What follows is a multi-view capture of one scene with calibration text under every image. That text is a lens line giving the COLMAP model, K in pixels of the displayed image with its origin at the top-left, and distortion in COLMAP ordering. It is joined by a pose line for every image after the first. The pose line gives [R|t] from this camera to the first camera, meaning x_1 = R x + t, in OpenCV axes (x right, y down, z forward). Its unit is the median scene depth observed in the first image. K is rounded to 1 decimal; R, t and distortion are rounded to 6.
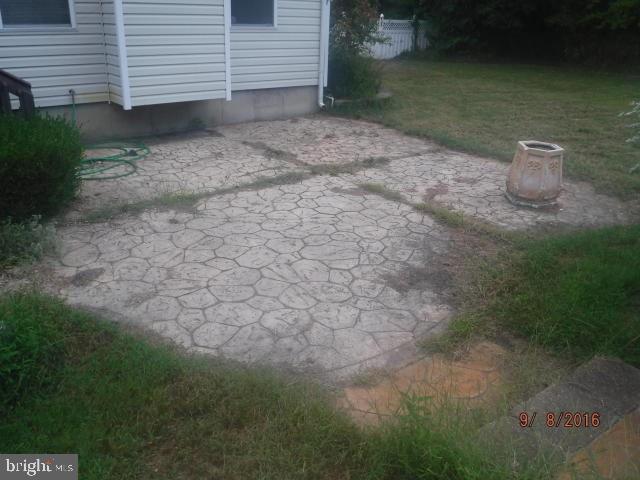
lens RADIAL K [[536.9, 0, 320.8], [0, 536.9, 235.7], [0, 0, 1]] dist [-0.093154, 0.018874]
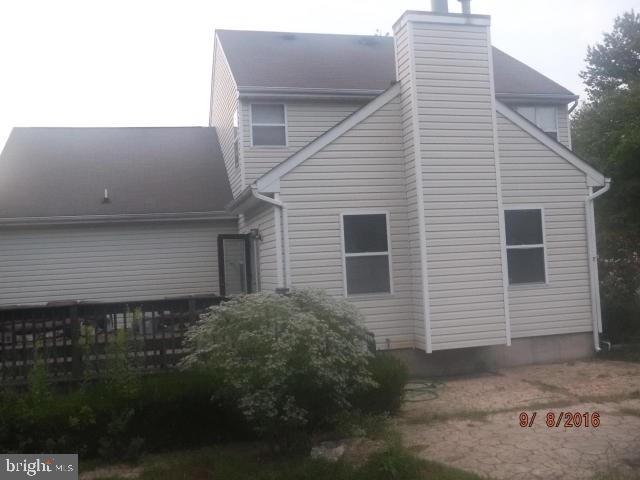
lens RADIAL K [[655.5, 0, 321.0], [0, 655.5, 236.8], [0, 0, 1]] dist [-0.015131, 0.000000]
pose [[0.902301, -0.096630, -0.420138, 0.103231], [-0.087940, 0.912809, -0.398806, 0.171067], [0.422043, 0.396790, 0.815131, -0.557254]]
